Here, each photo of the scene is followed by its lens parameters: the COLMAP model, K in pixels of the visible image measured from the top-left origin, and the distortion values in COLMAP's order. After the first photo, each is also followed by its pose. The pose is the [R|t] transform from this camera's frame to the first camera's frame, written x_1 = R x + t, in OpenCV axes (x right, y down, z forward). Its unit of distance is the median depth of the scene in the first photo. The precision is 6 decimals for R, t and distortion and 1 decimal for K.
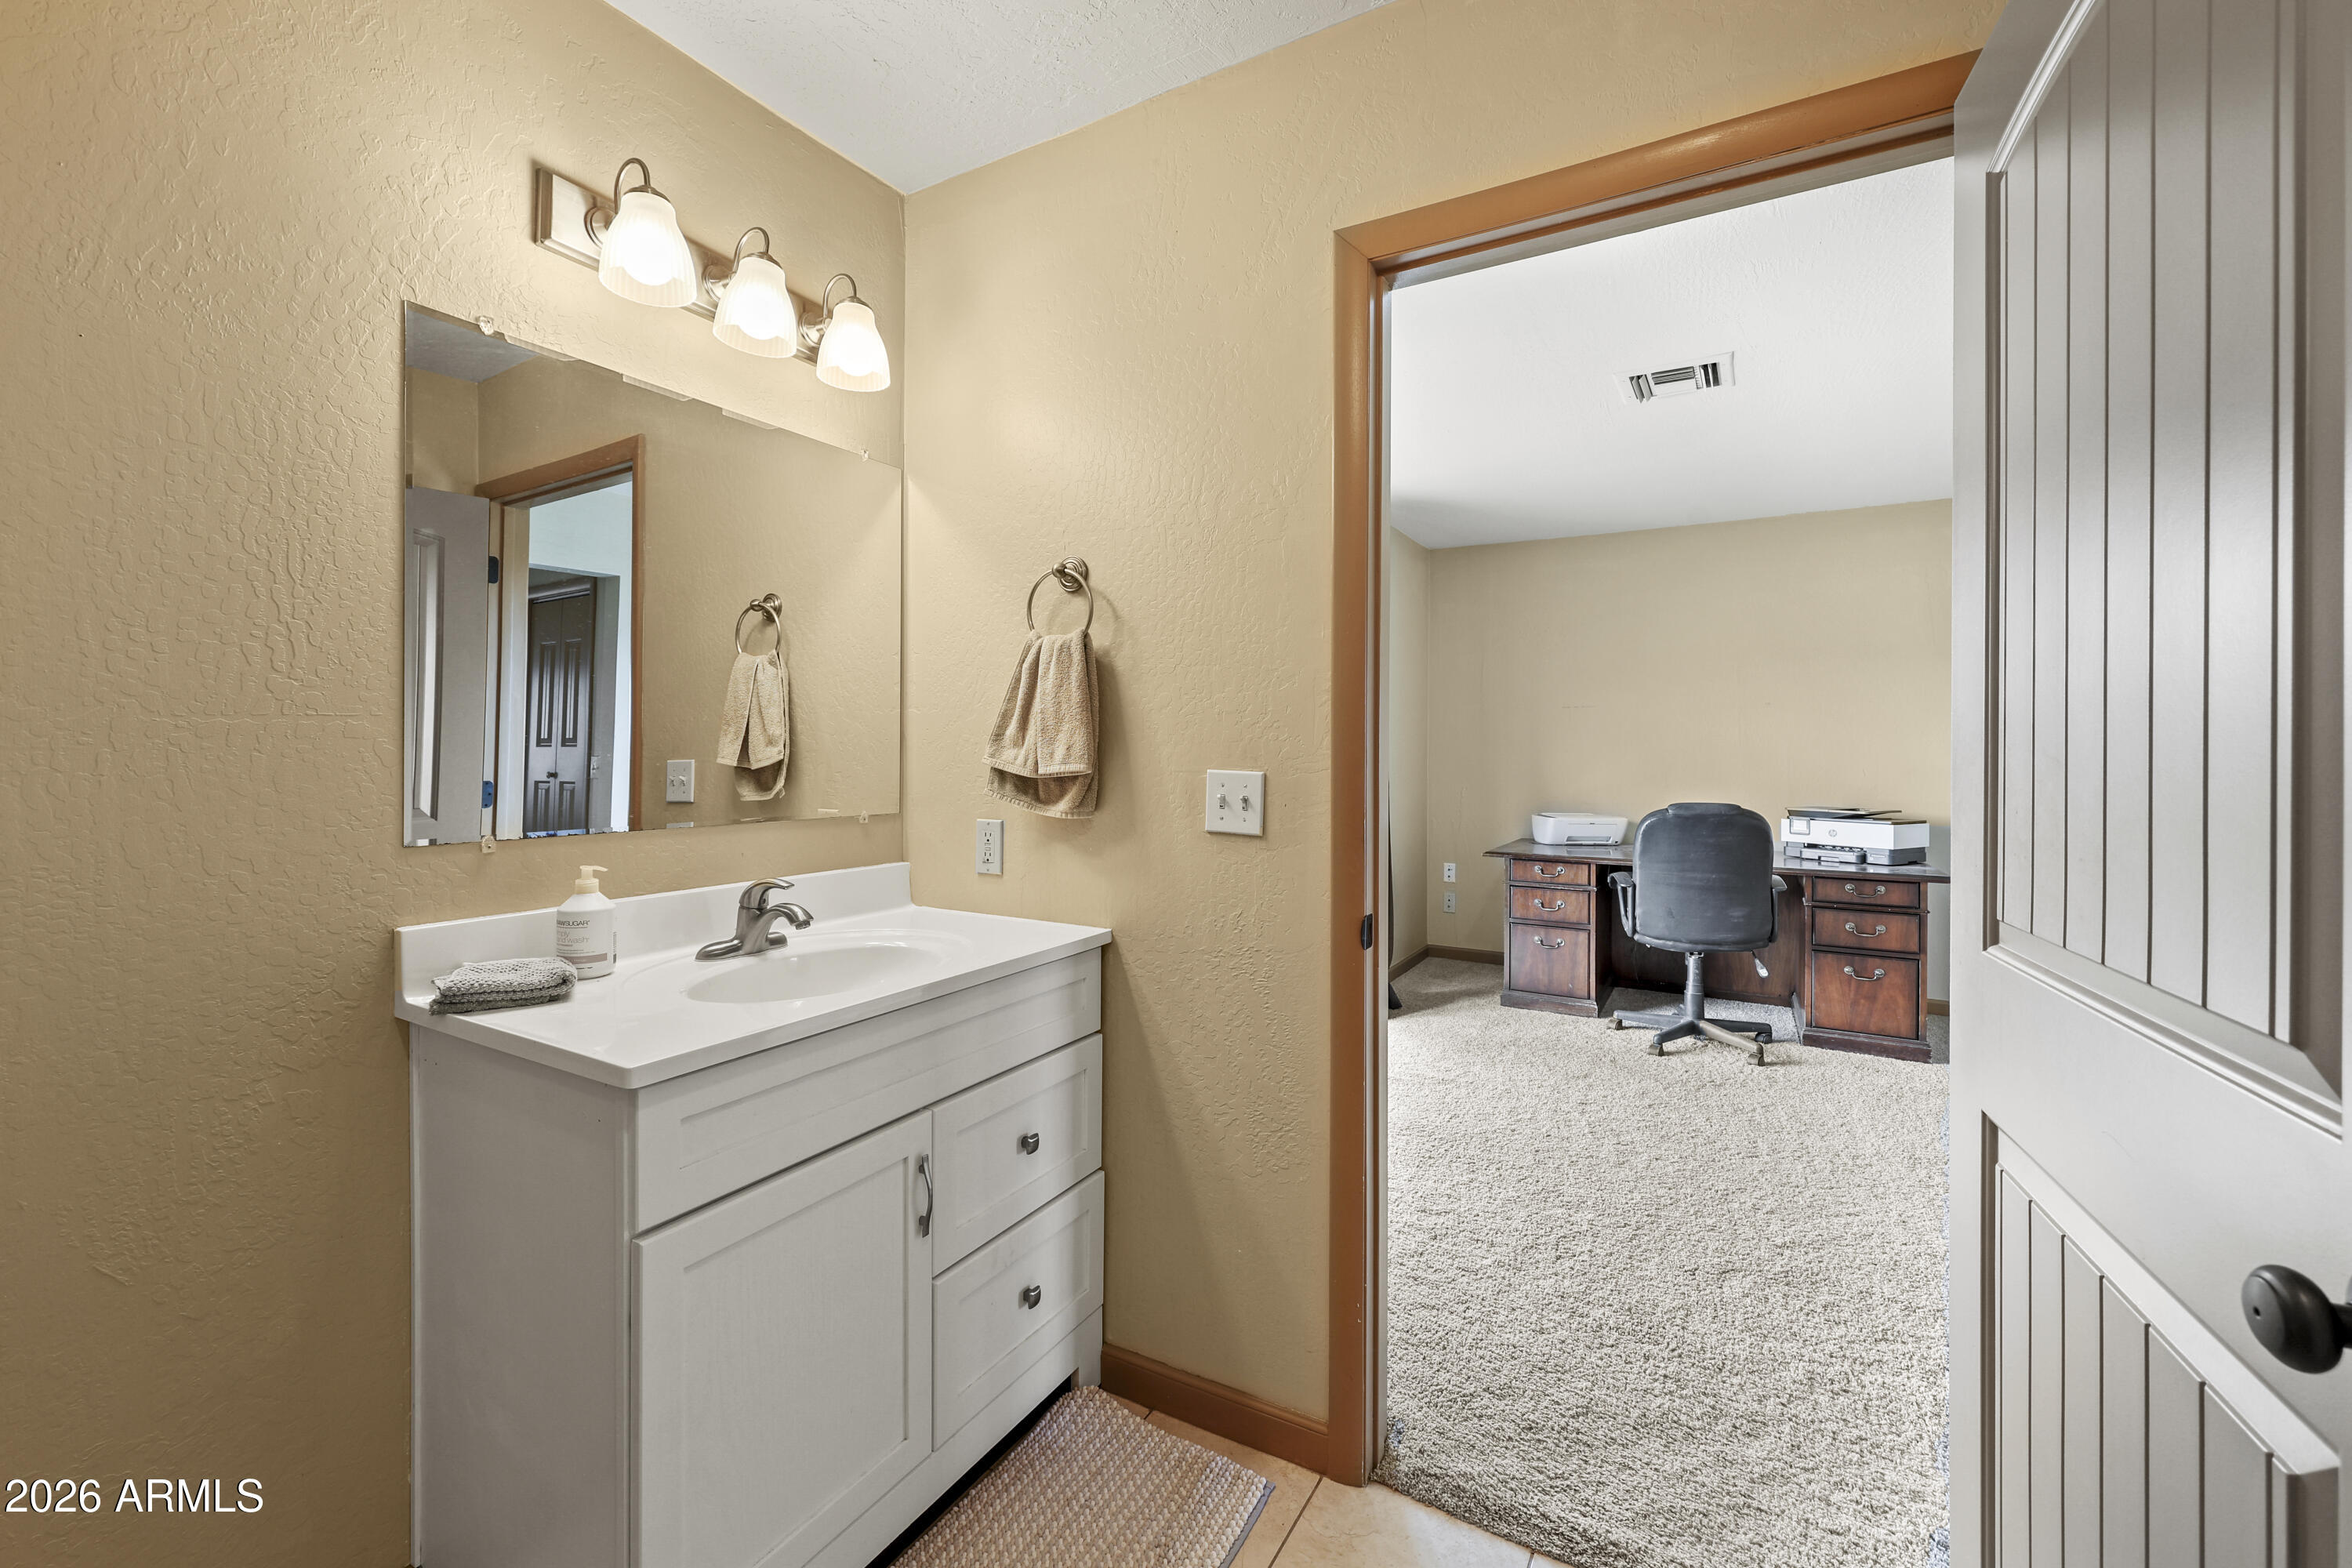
lens RADIAL K [[967.5, 0, 1169.2], [0, 967.5, 765.9], [0, 0, 1]] dist [0.002425, 0.000021]
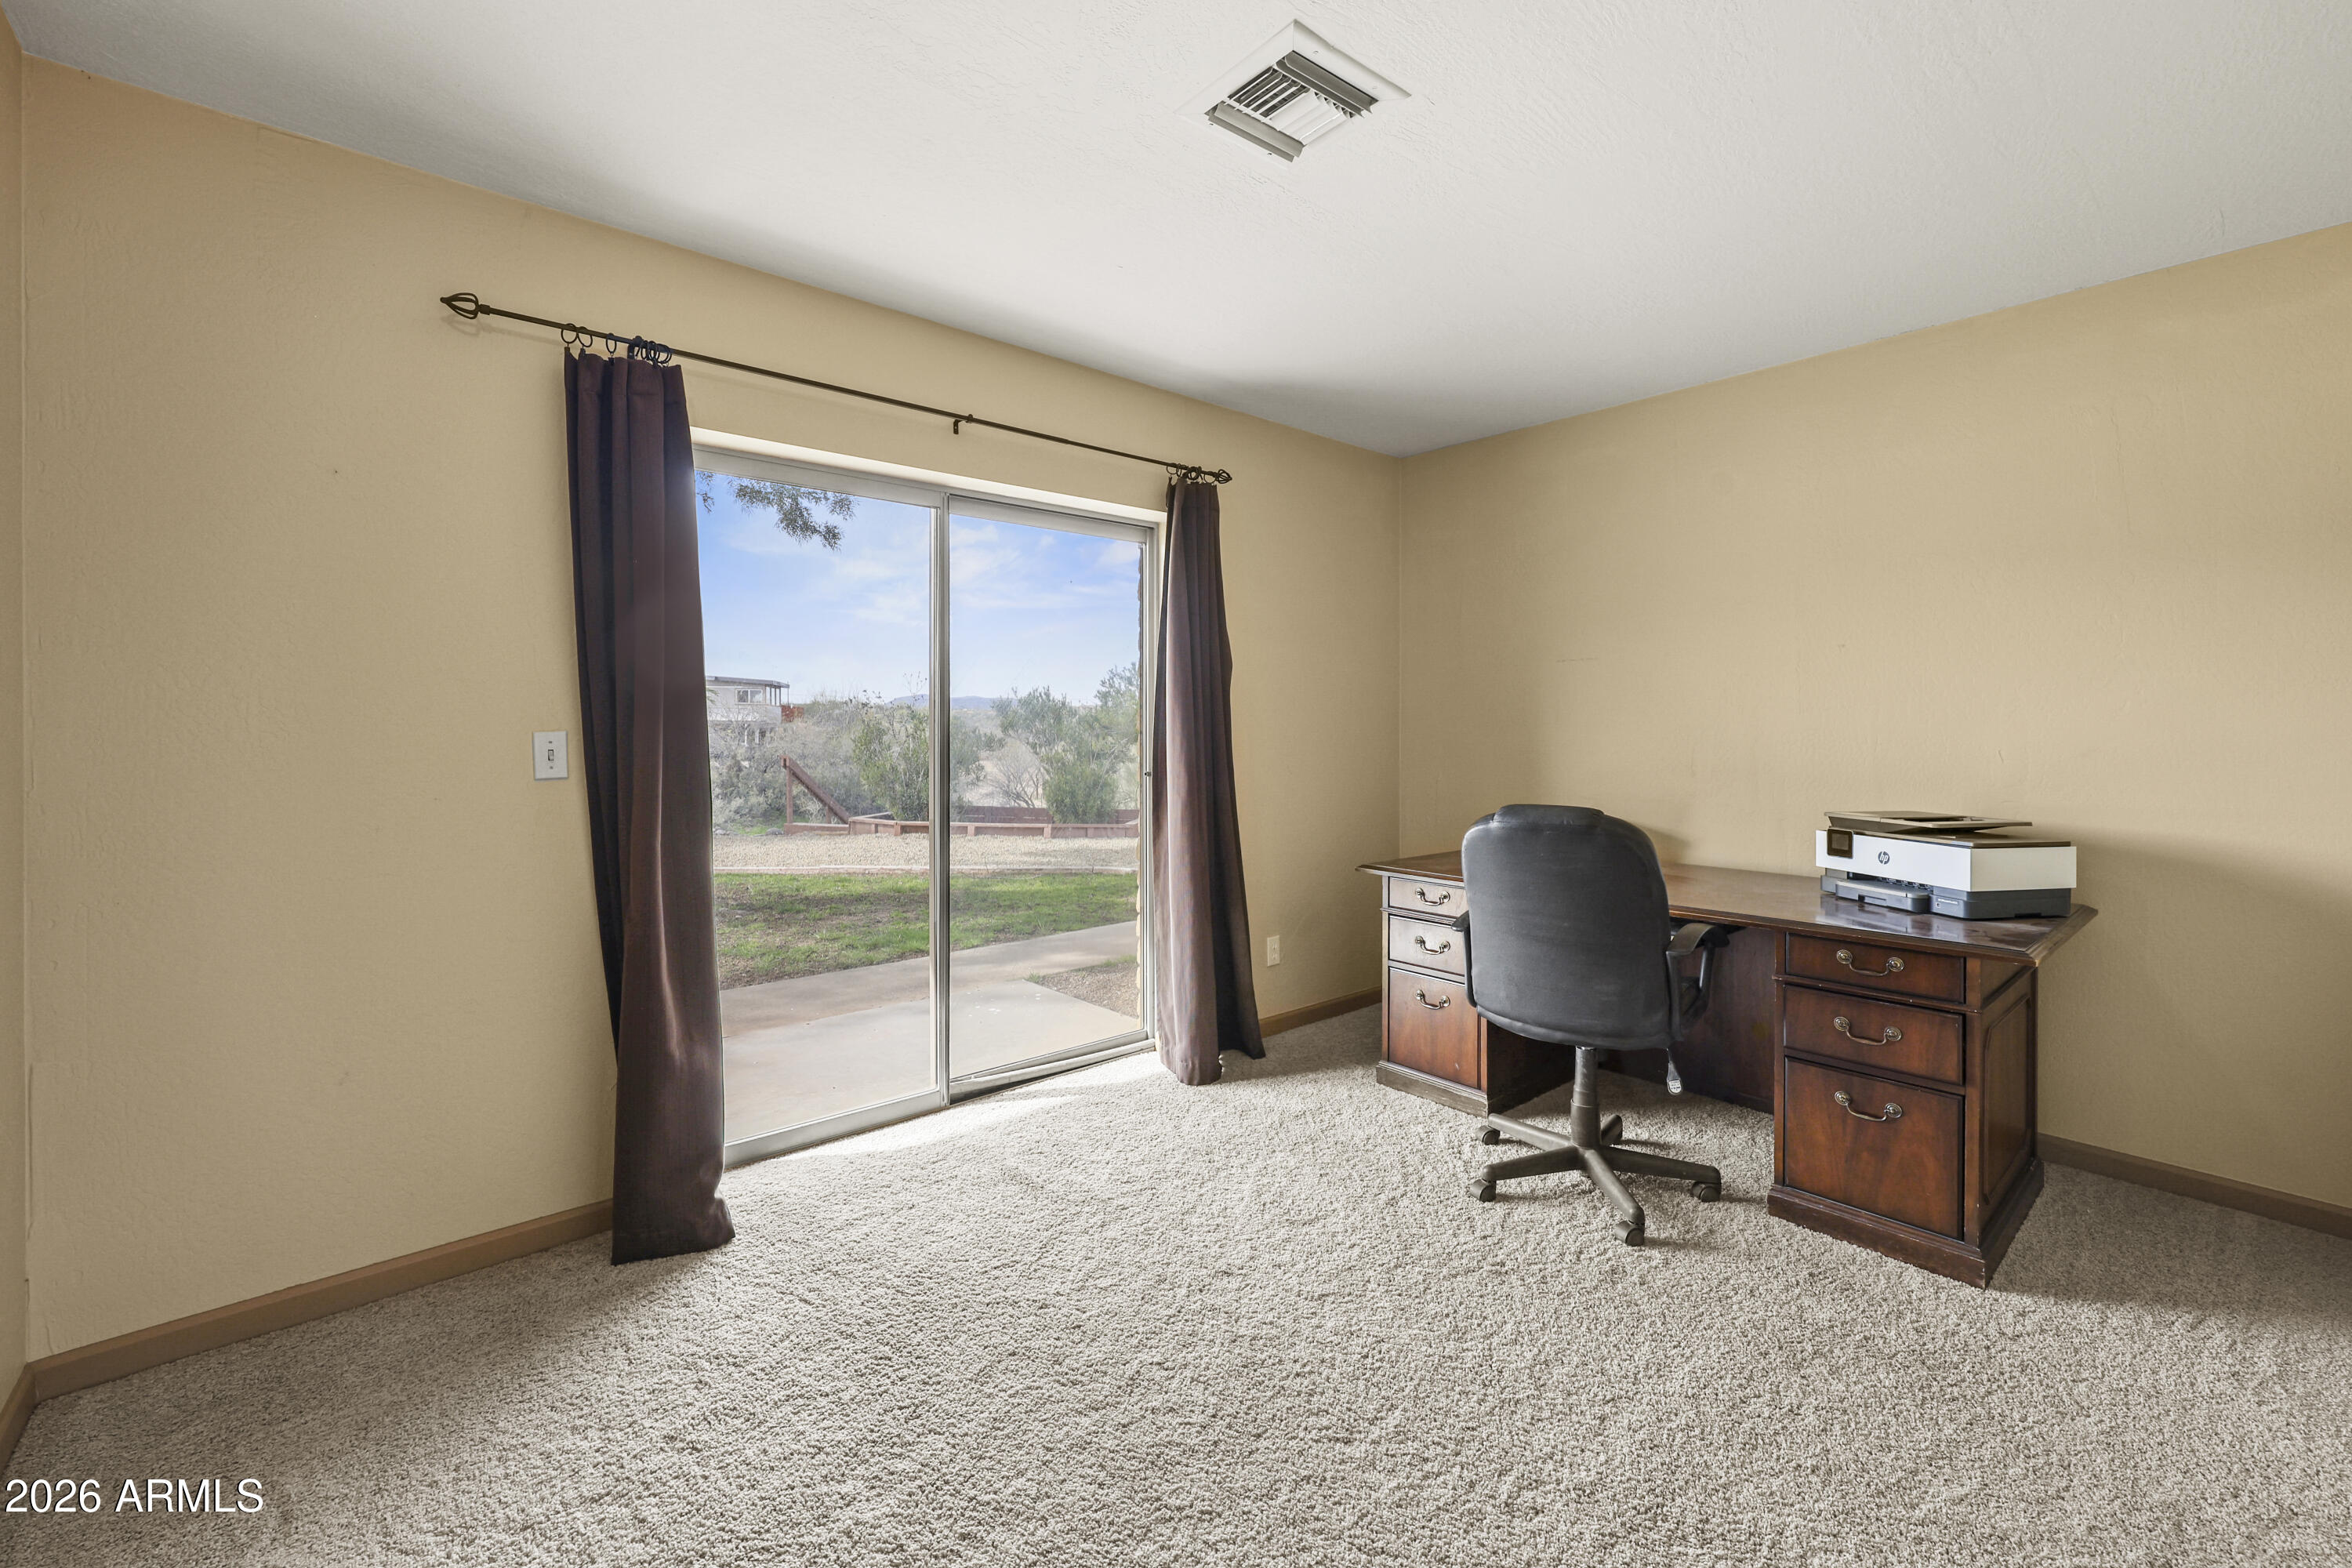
lens RADIAL K [[967.5, 0, 1183.3], [0, 967.5, 760.7], [0, 0, 1]] dist [0.002425, 0.000021]
pose [[0.946241, -0.001008, -0.323461, 0.517808], [0.004482, 0.999940, 0.009996, 0.001824], [0.323432, -0.010908, 0.946189, 0.327926]]
